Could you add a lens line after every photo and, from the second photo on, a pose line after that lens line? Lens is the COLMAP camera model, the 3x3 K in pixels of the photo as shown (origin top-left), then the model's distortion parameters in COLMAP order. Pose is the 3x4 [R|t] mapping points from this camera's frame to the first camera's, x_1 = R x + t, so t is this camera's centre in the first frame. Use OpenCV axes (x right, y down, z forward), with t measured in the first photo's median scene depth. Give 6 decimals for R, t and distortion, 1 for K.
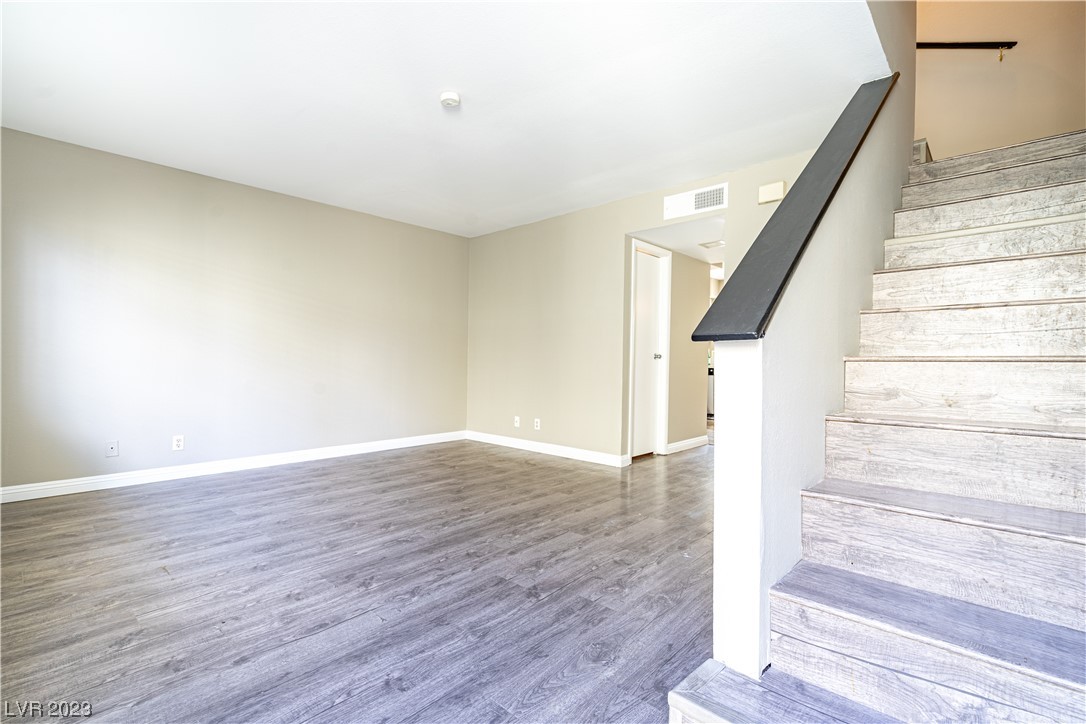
lens RADIAL K [[490.1, 0, 538.5], [0, 490.1, 363.5], [0, 0, 1]] dist [-0.007800, 0.001761]
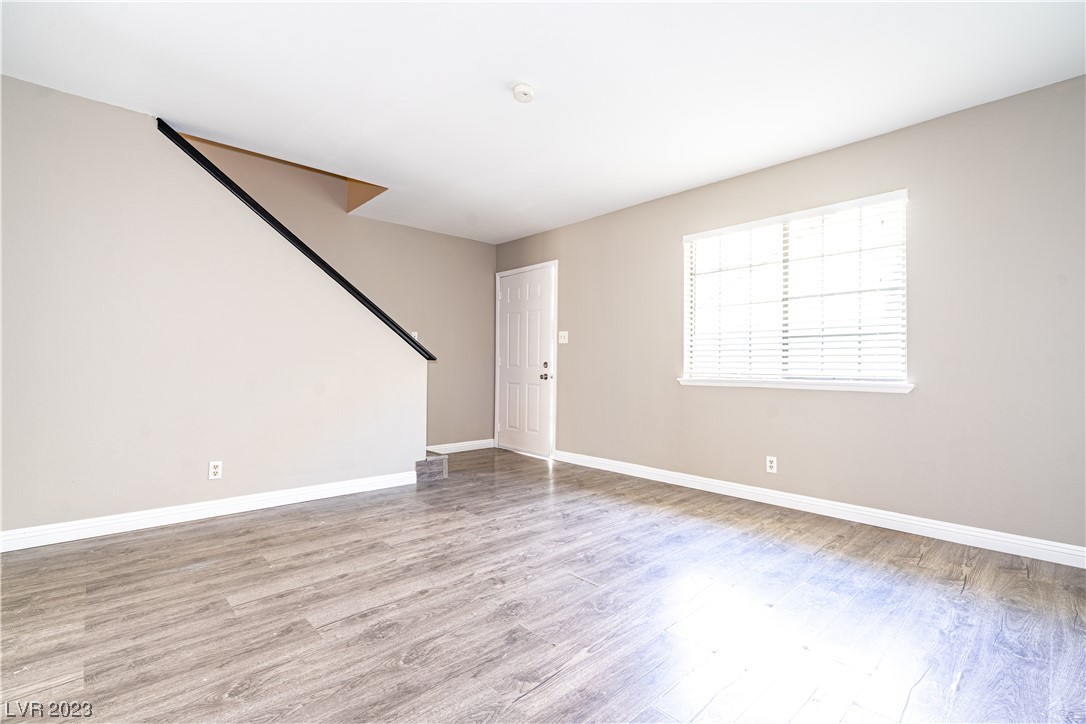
lens RADIAL K [[490.1, 0, 542.4], [0, 490.1, 364.2], [0, 0, 1]] dist [-0.007800, 0.001761]
pose [[-0.997425, -0.016659, 0.069750, -0.303212], [-0.016736, 0.999860, -0.000518, -0.014166], [-0.069732, -0.001684, -0.997564, 2.019859]]
